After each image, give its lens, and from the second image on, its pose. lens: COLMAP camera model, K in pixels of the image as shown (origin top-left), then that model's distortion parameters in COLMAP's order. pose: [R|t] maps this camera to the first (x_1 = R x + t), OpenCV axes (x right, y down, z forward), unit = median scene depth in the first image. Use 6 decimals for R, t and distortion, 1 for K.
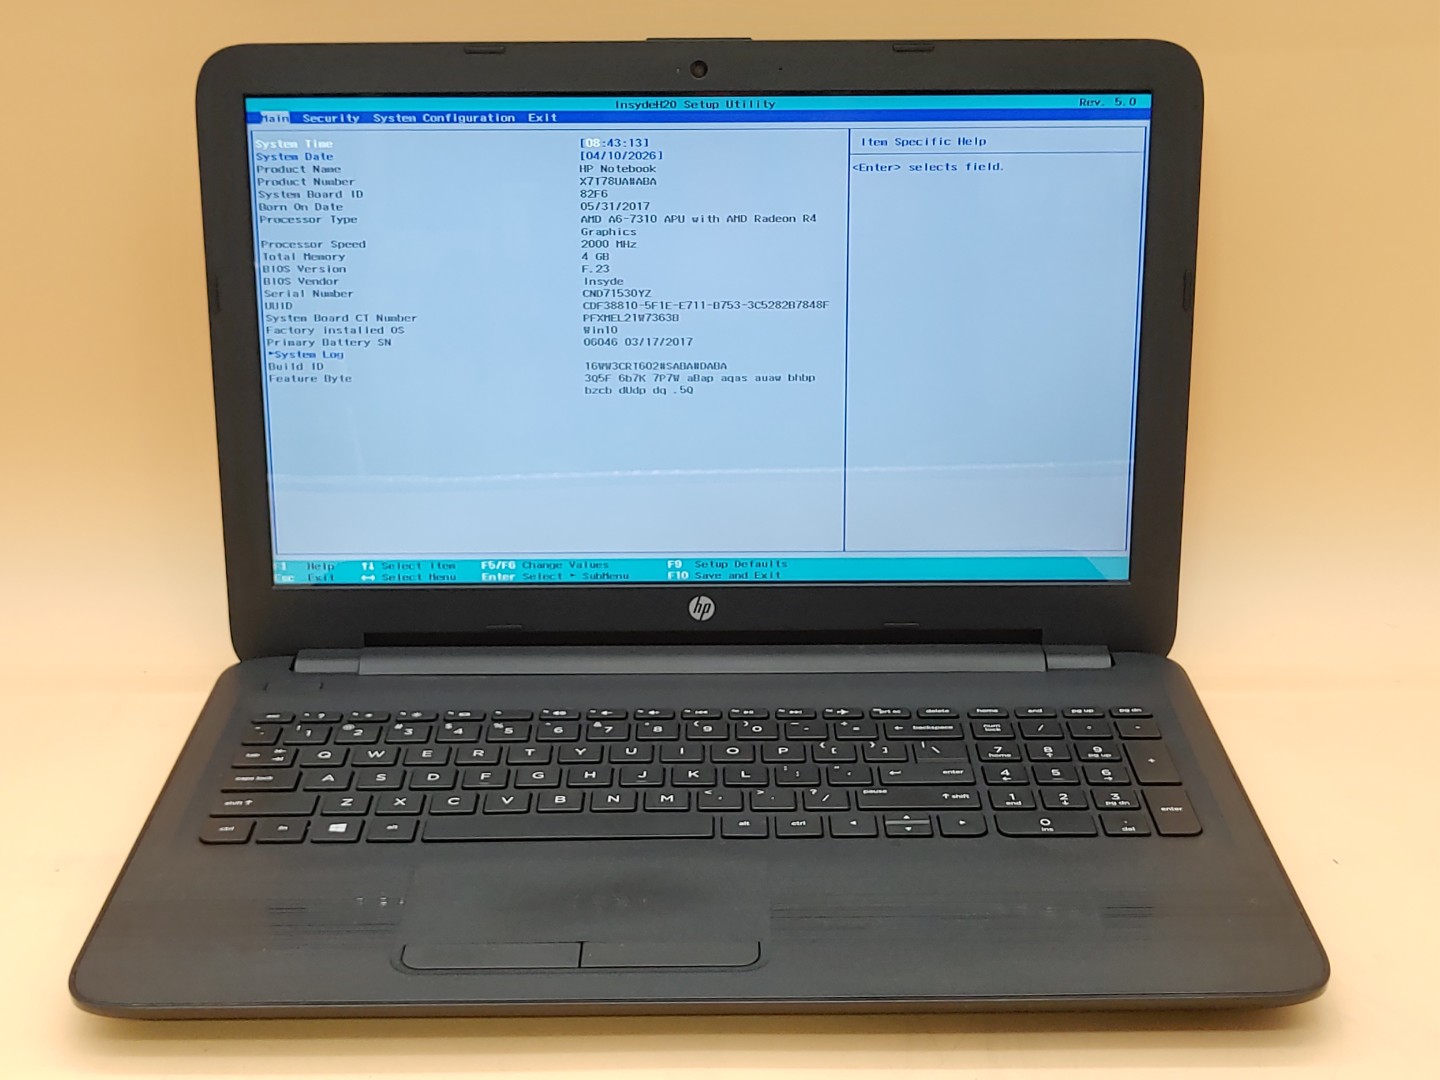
lens RADIAL K [[2045.9, 0, 720.0], [0, 2045.9, 540.0], [0, 0, 1]] dist [0.234898, -2.038739]
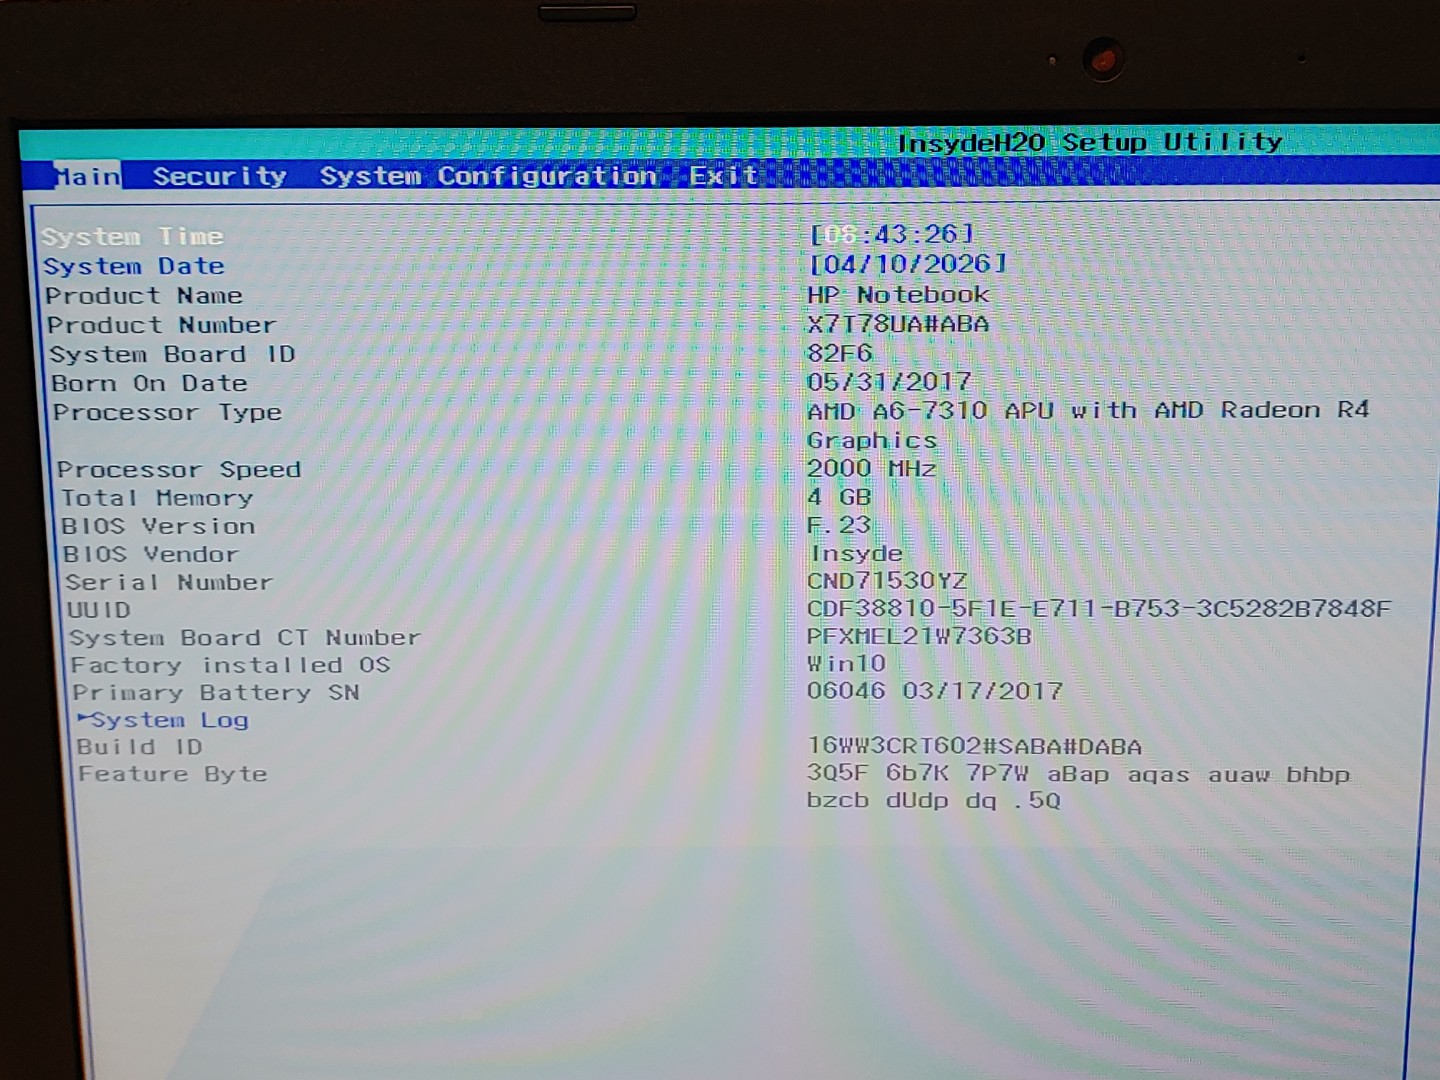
lens RADIAL K [[2206.7, 0, 720.0], [0, 2206.7, 540.0], [0, 0, 1]] dist [0.206936, -1.589252]
pose [[0.999999, -0.001400, -0.000594, -0.085306], [0.001374, 0.999137, -0.041523, -0.110251], [0.000651, 0.041522, 0.999137, 0.542817]]
